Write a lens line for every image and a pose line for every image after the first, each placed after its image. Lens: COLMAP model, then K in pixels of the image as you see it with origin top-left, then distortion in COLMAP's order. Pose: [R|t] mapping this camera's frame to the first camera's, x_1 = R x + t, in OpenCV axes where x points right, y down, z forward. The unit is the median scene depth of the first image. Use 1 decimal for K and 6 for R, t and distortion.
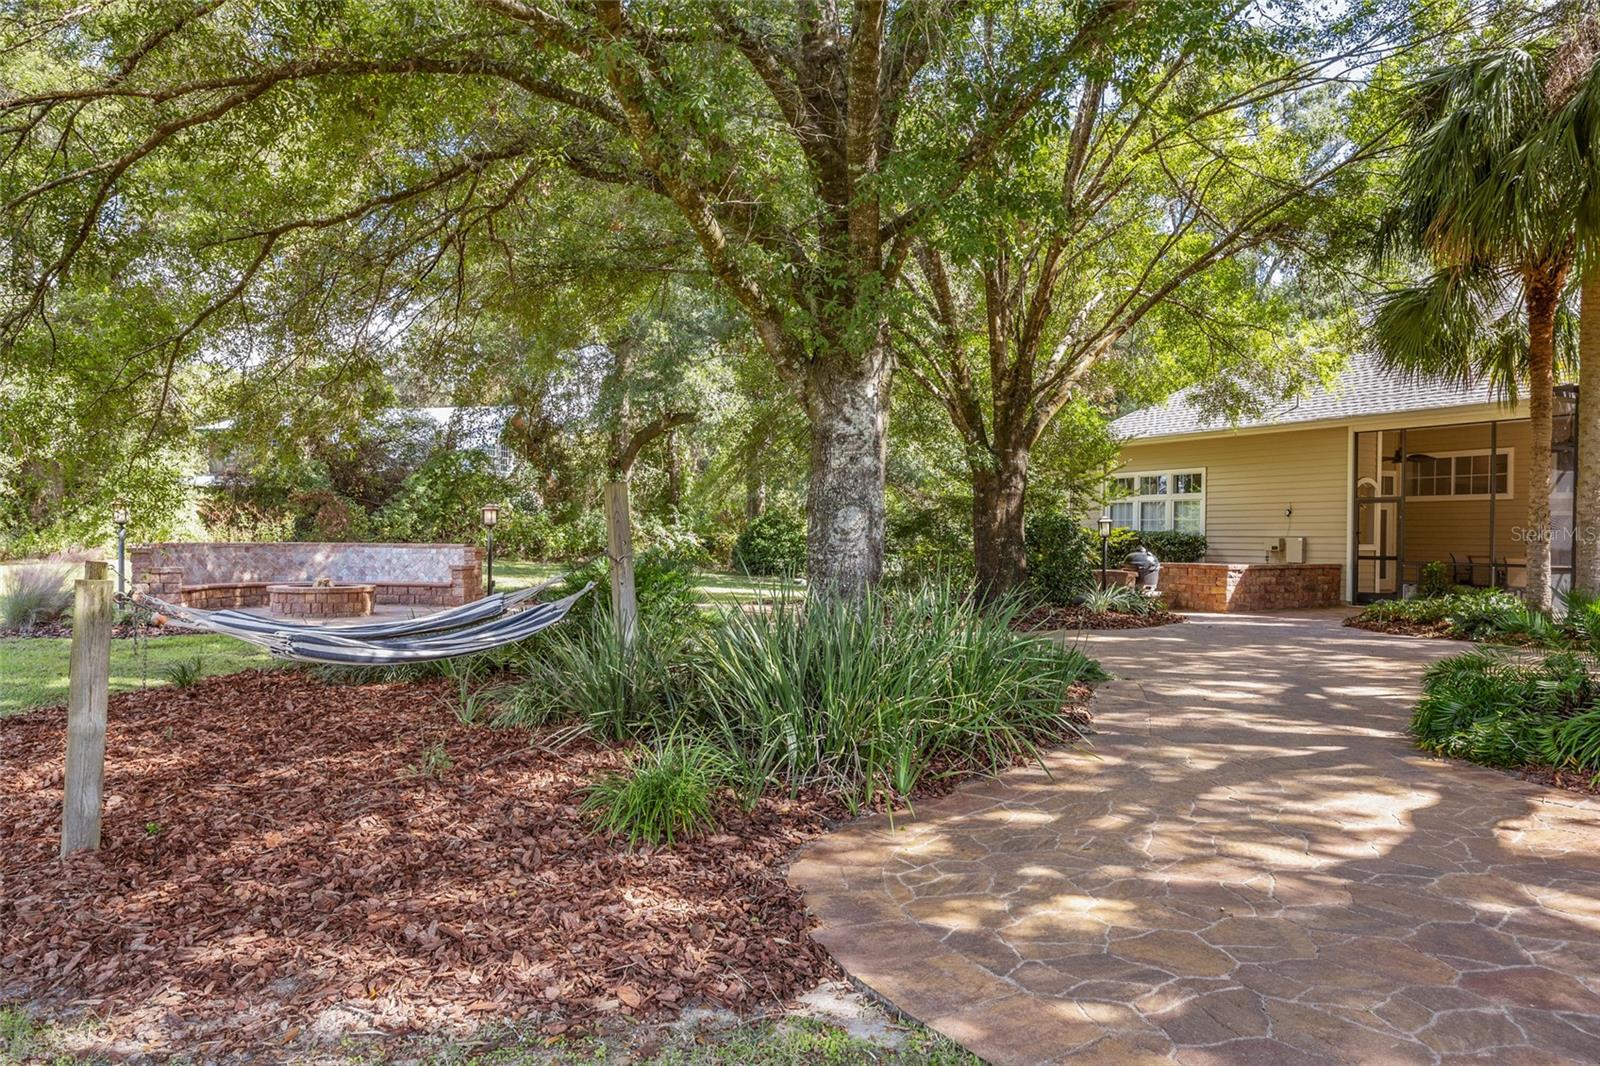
lens RADIAL K [[1106.7, 0, 799.9], [0, 1106.7, 536.4], [0, 0, 1]] dist [0.001895, 0.000110]
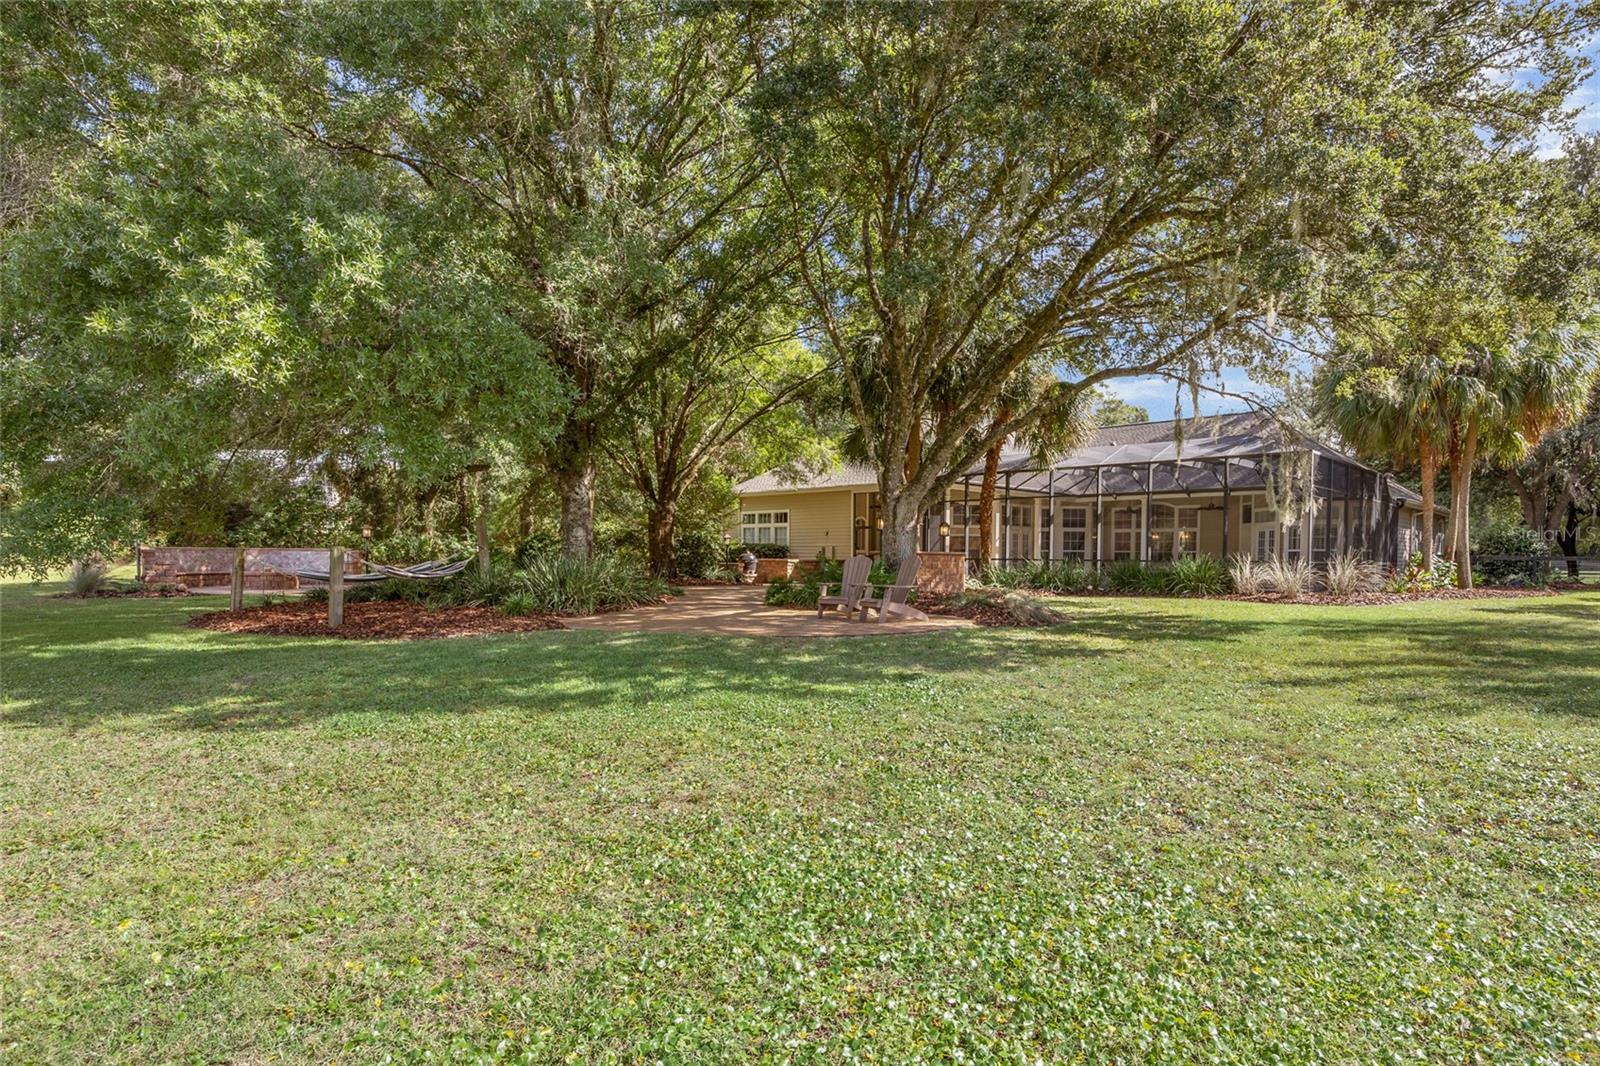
lens RADIAL K [[722.9, 0, 803.2], [0, 722.9, 568.9], [0, 0, 1]] dist [0.000137, -0.000041]
pose [[0.947623, -0.010714, 0.319211, 0.000920], [0.002154, 0.999629, 0.027157, 0.008165], [-0.319384, -0.025047, 0.947294, -0.246127]]
